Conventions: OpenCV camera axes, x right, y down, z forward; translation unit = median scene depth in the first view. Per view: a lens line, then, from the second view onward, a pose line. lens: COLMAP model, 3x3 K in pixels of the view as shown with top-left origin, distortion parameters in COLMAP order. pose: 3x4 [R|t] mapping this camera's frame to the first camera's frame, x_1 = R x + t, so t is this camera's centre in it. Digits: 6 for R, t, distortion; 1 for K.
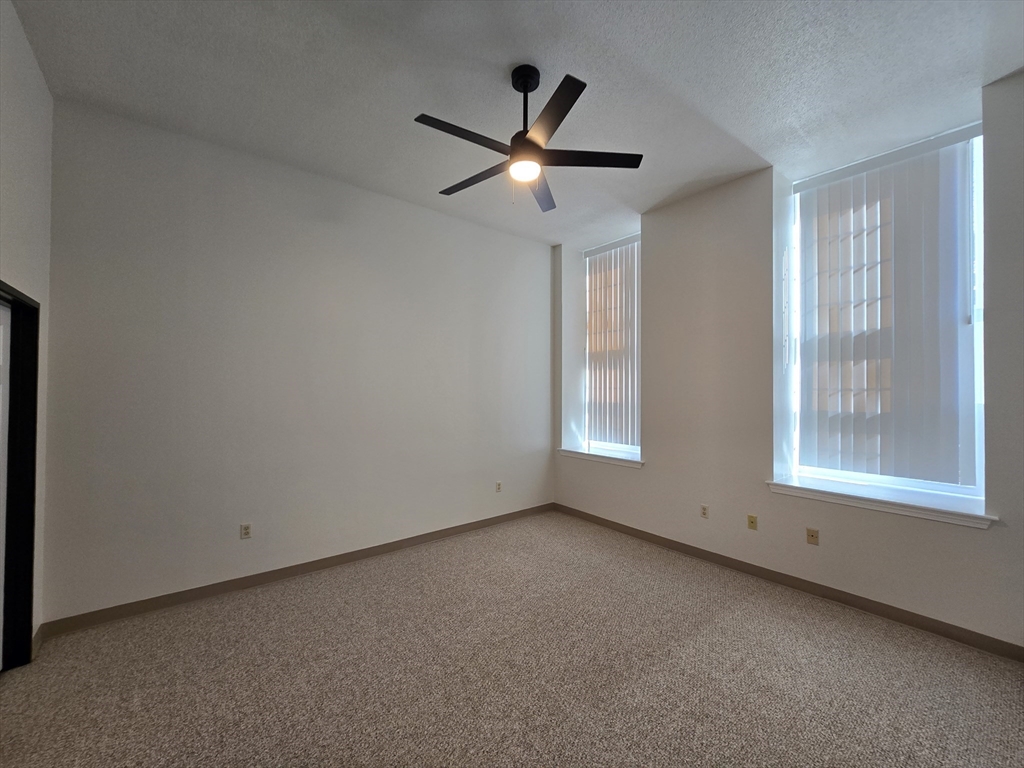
lens RADIAL K [[419.4, 0, 508.2], [0, 419.4, 386.1], [0, 0, 1]] dist [-0.006388, -0.000048]
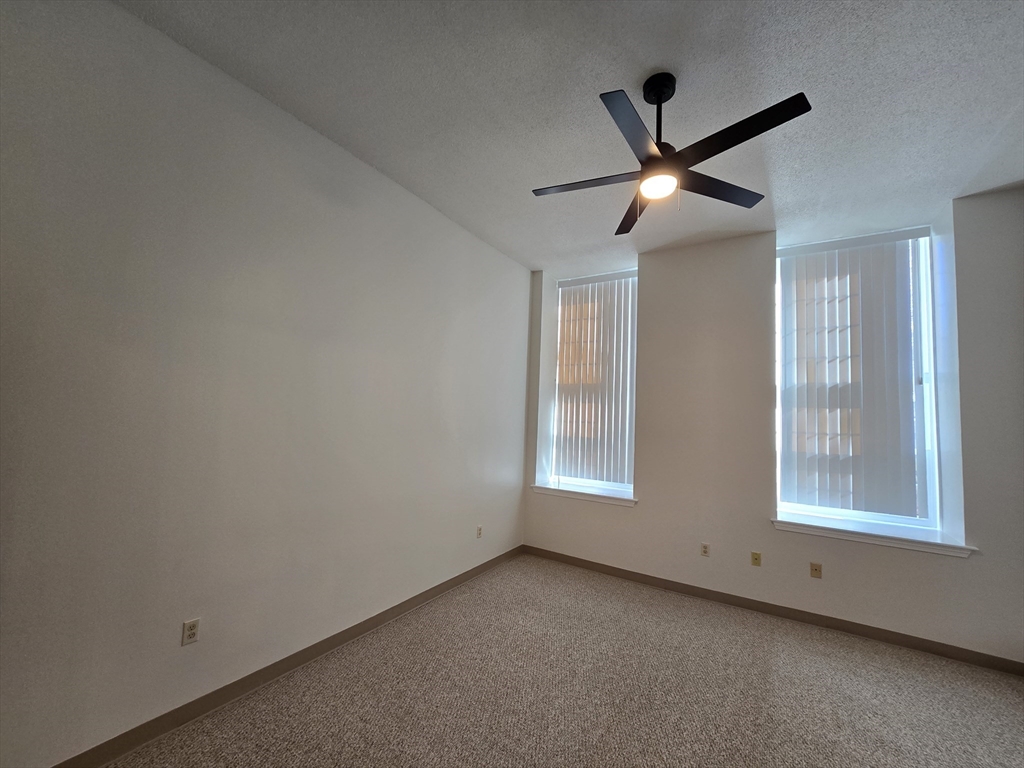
lens RADIAL K [[419.4, 0, 508.2], [0, 419.4, 386.1], [0, 0, 1]] dist [-0.006388, -0.000048]
pose [[0.945564, 0.058972, 0.320048, -0.359279], [-0.040447, 0.997115, -0.064230, -0.012940], [-0.322913, 0.047789, 0.945221, 0.190593]]
